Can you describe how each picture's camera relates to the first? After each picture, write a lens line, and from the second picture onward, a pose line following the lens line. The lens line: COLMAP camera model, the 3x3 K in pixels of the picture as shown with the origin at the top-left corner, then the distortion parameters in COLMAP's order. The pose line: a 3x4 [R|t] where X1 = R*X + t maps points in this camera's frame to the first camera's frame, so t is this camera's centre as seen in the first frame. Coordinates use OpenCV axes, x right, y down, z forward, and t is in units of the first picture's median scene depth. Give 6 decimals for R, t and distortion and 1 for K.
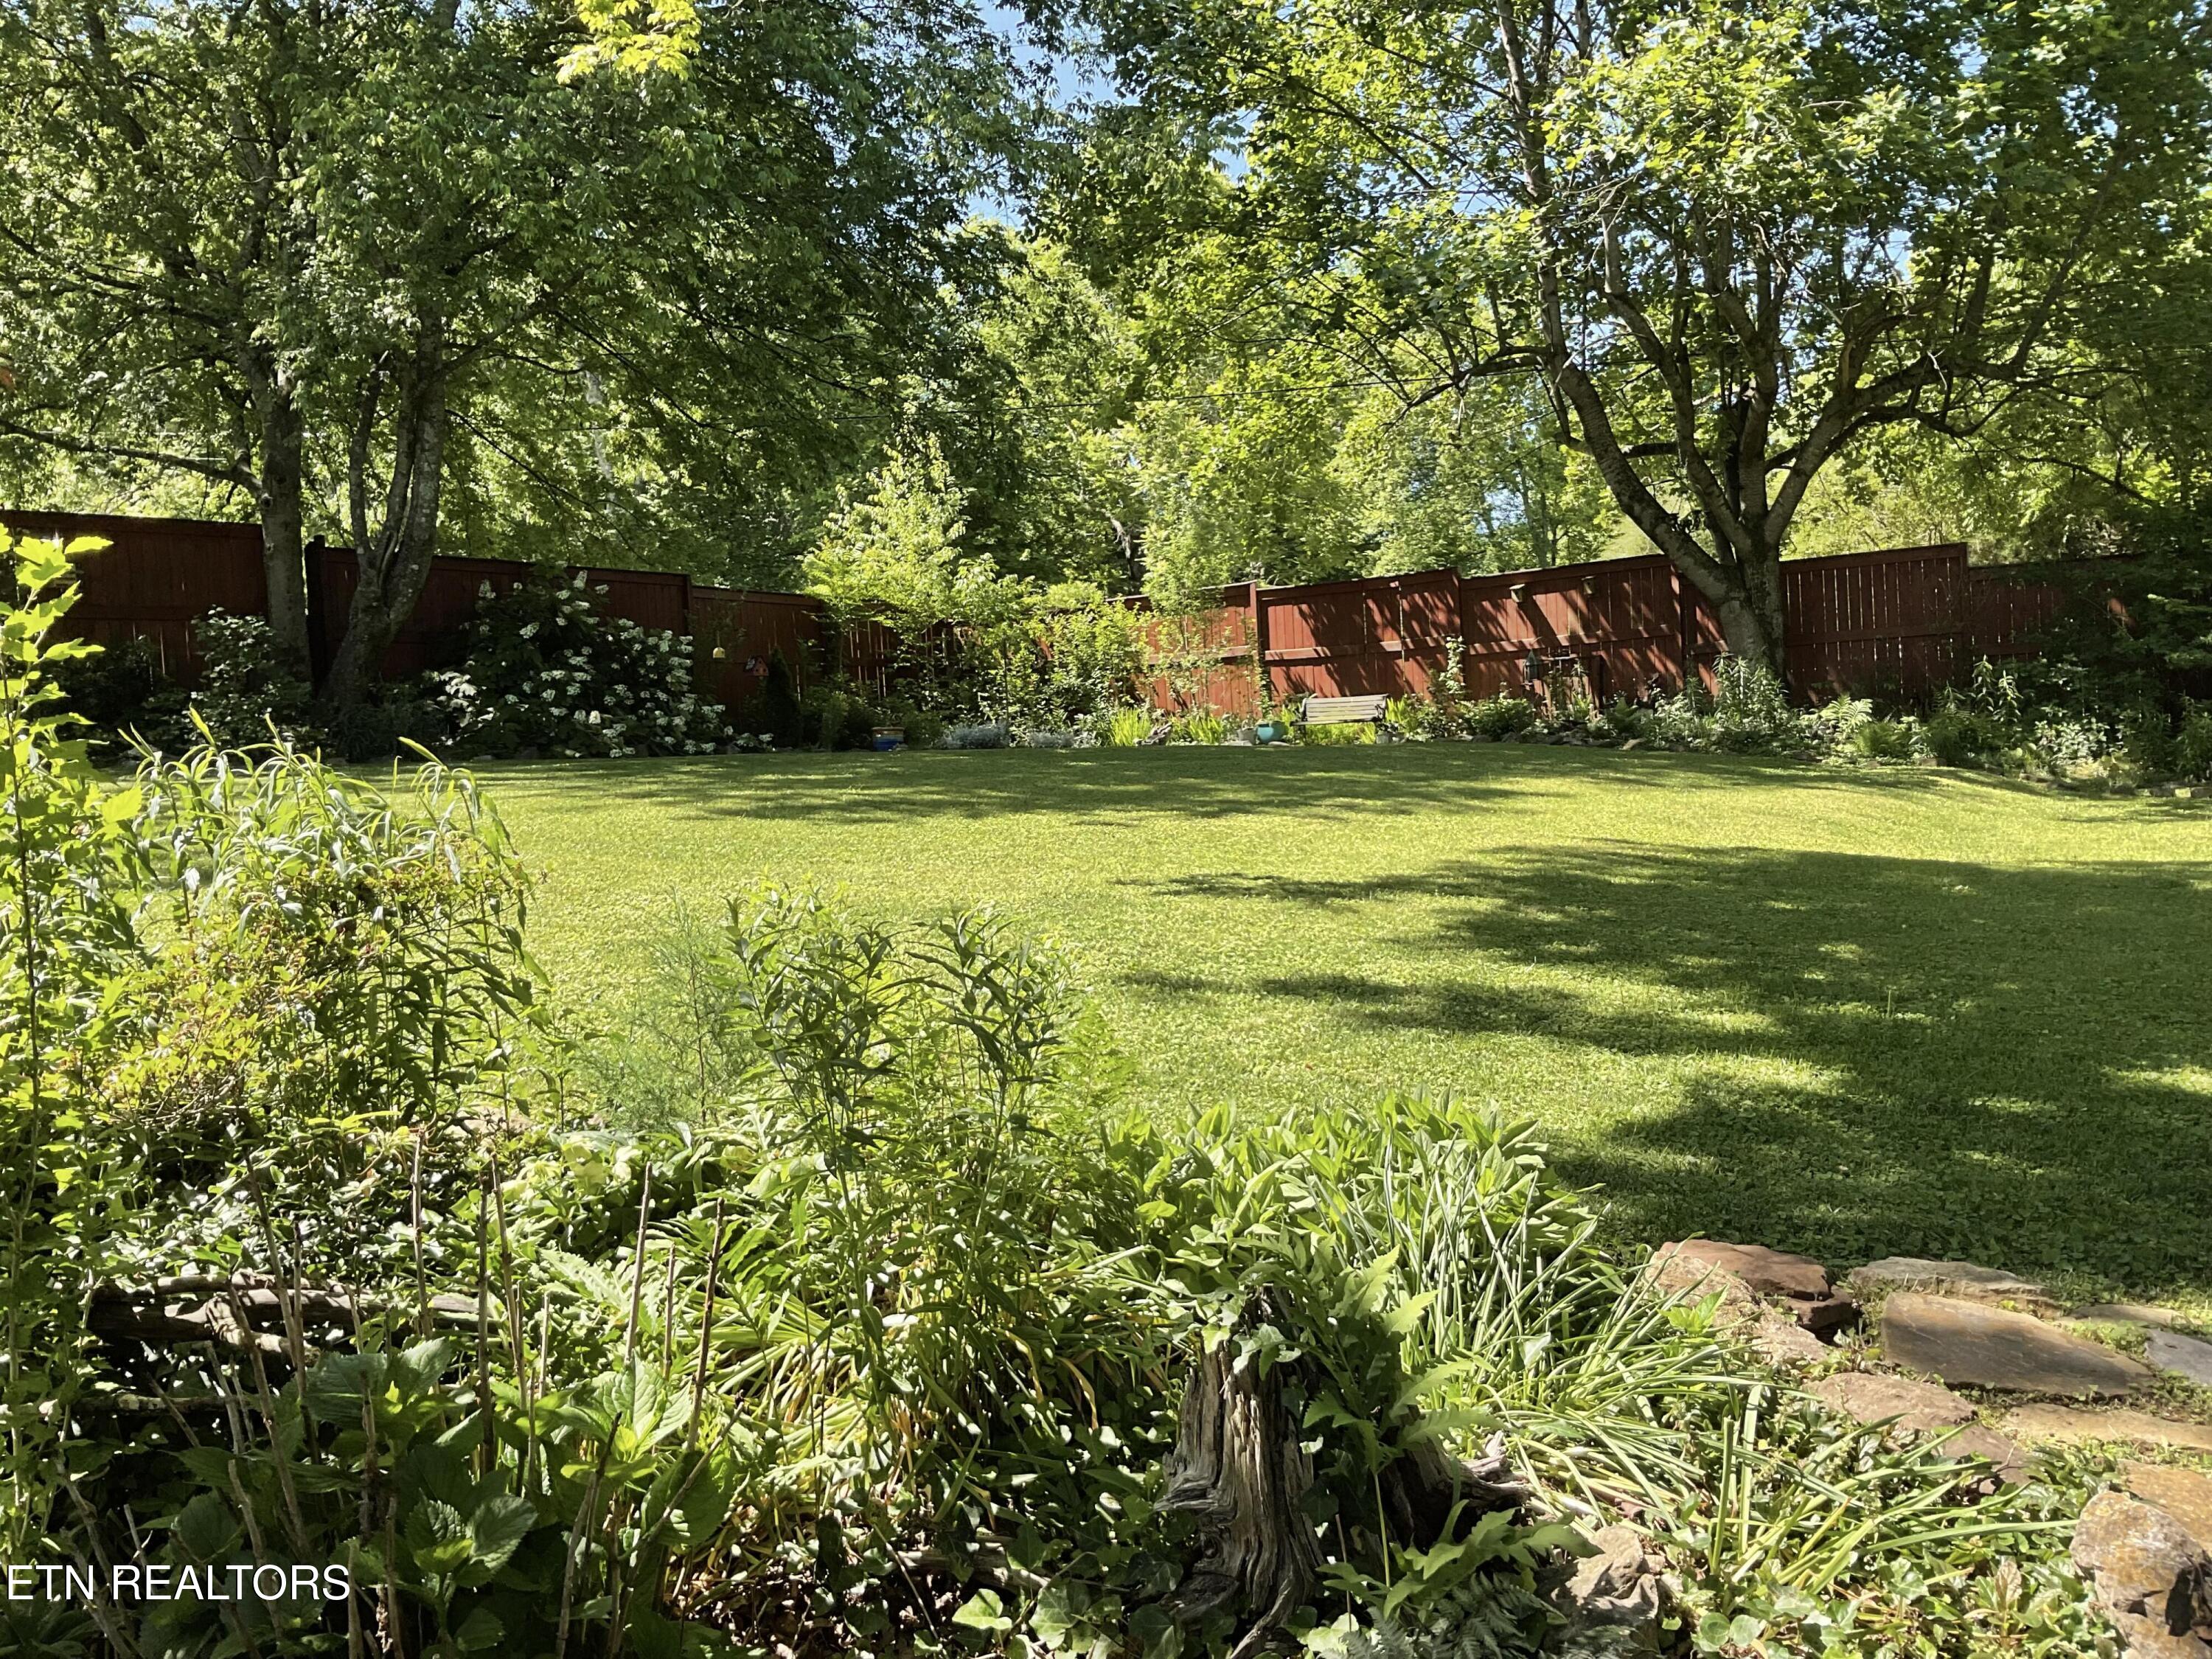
lens RADIAL K [[1803.7, 0, 1106.0], [0, 1803.7, 829.5], [0, 0, 1]] dist [0.047595, 0.001766]
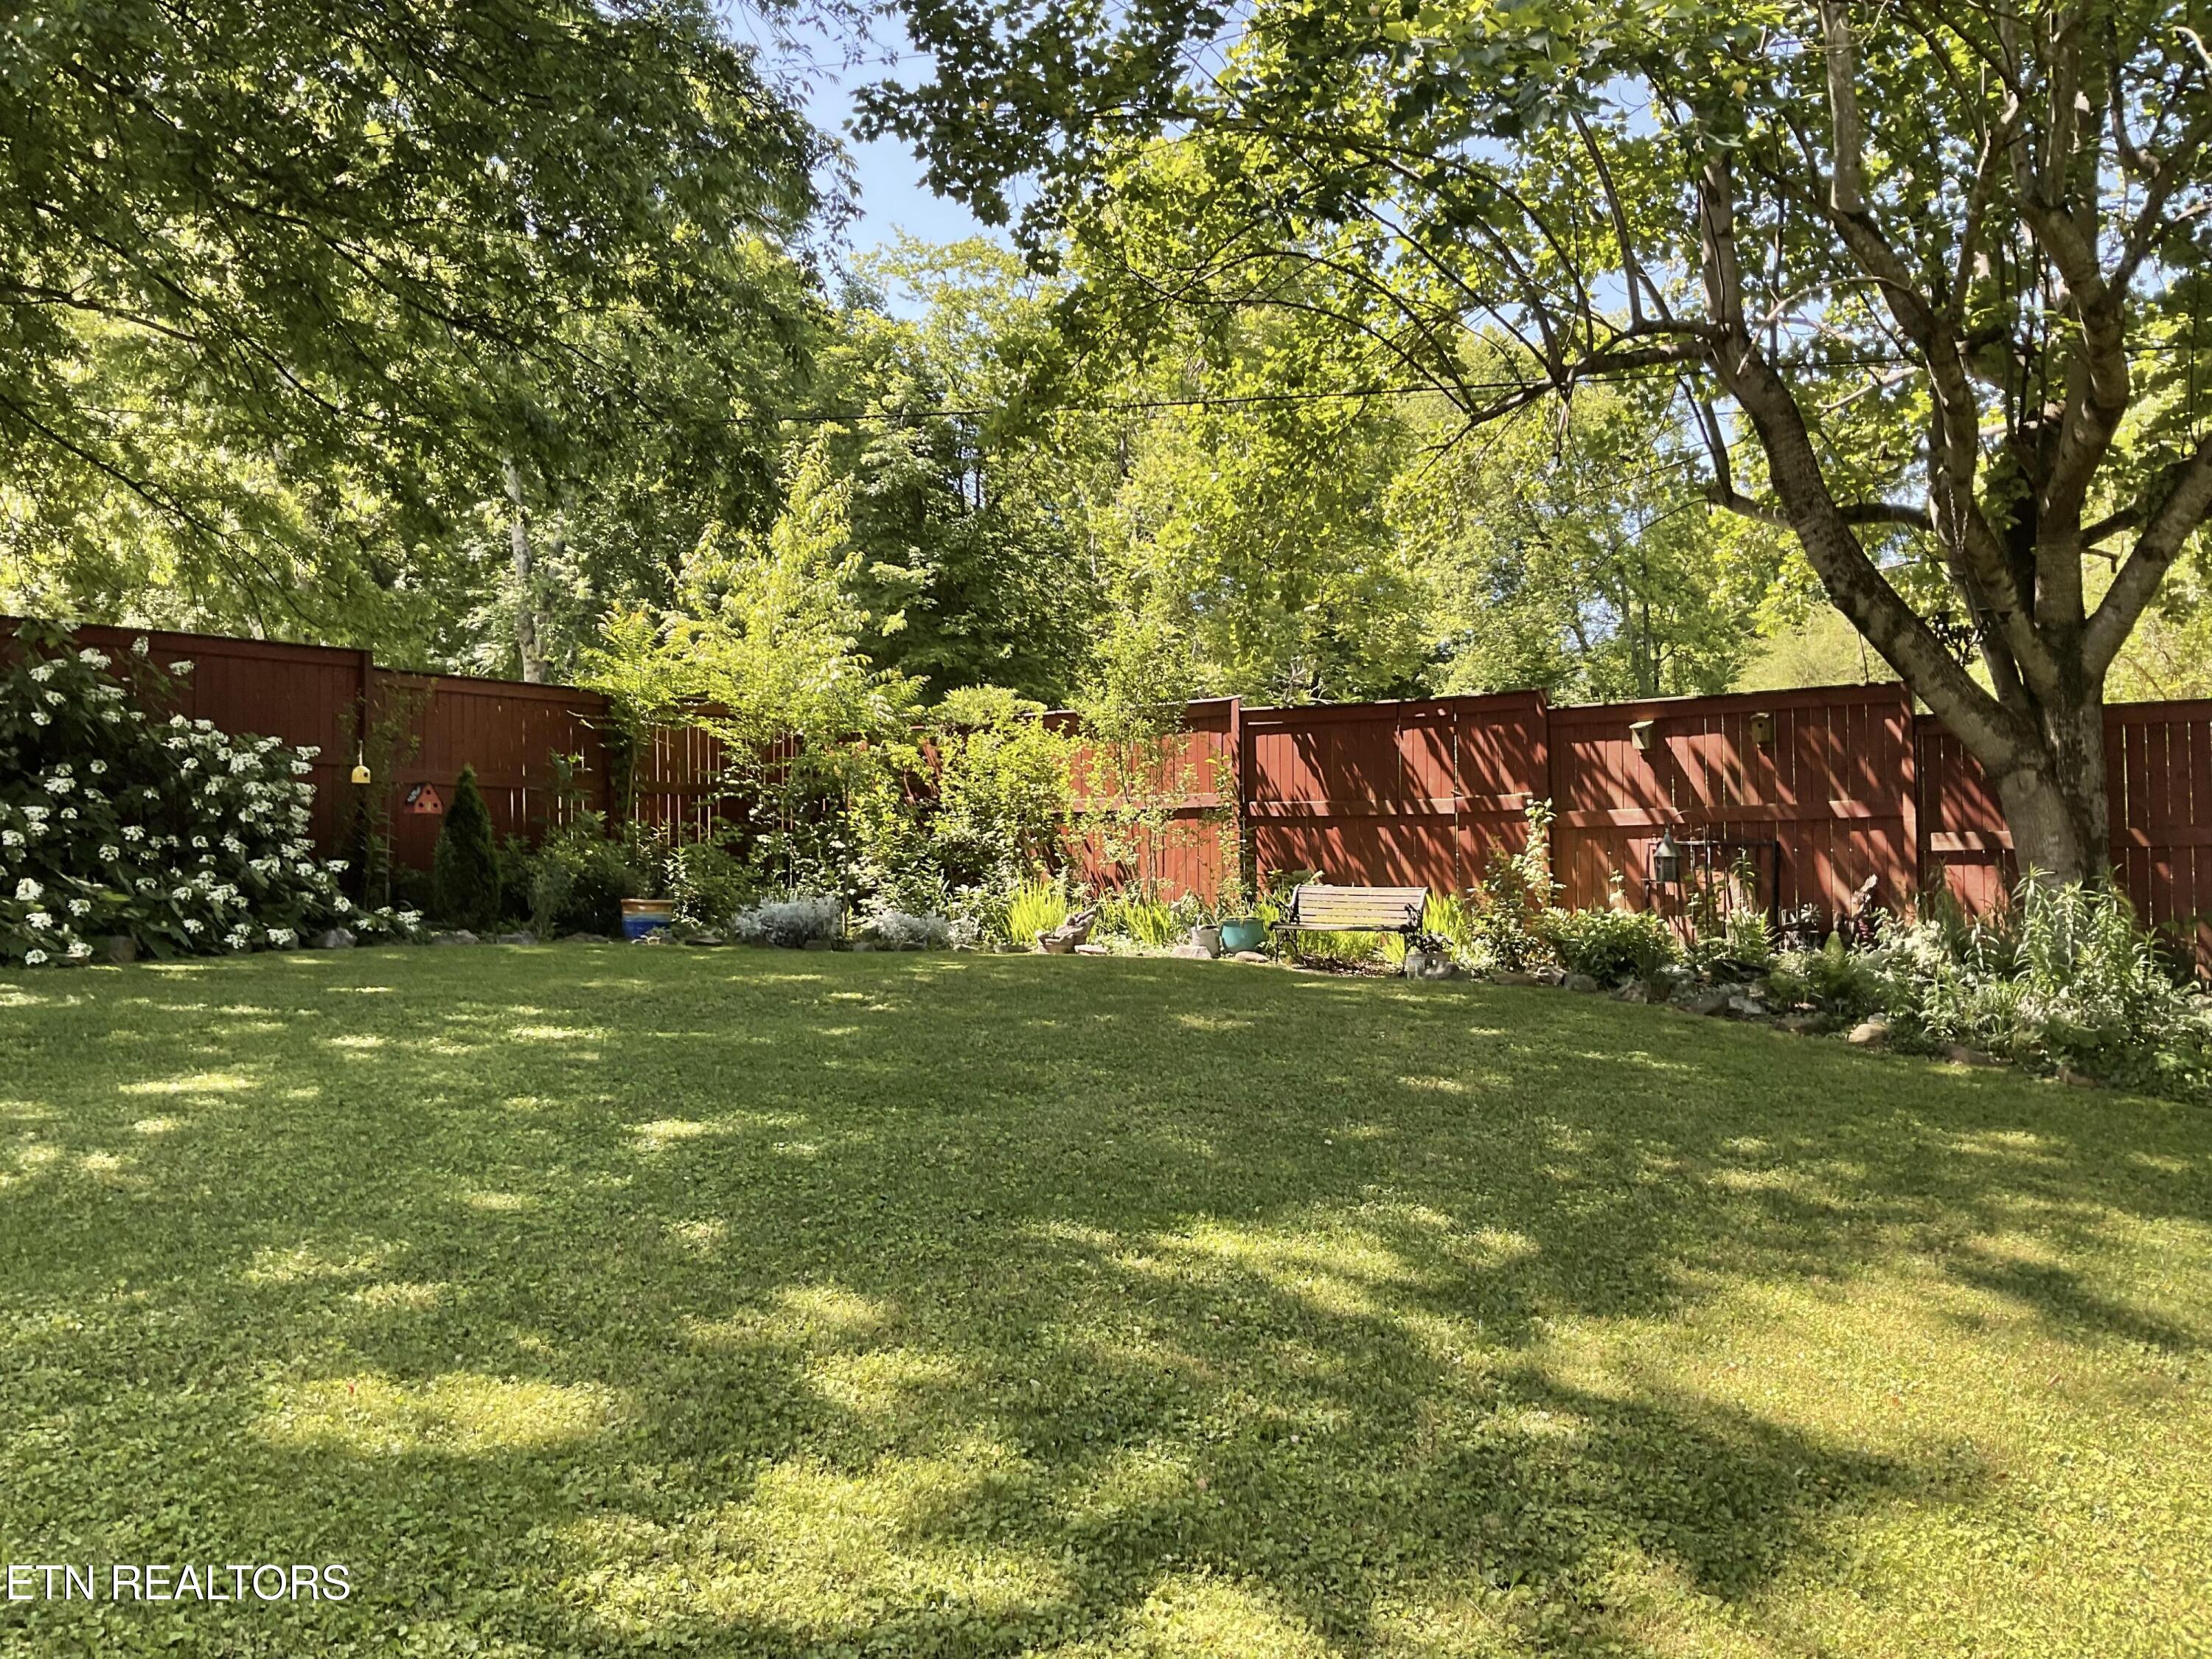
lens RADIAL K [[1865.5, 0, 1106.0], [0, 1865.5, 829.5], [0, 0, 1]] dist [0.005836, -0.003815]
pose [[0.998399, 0.044545, -0.034860, 0.060236], [-0.046497, 0.997270, -0.057366, -0.047559], [0.032209, 0.058895, 0.997744, 0.320527]]
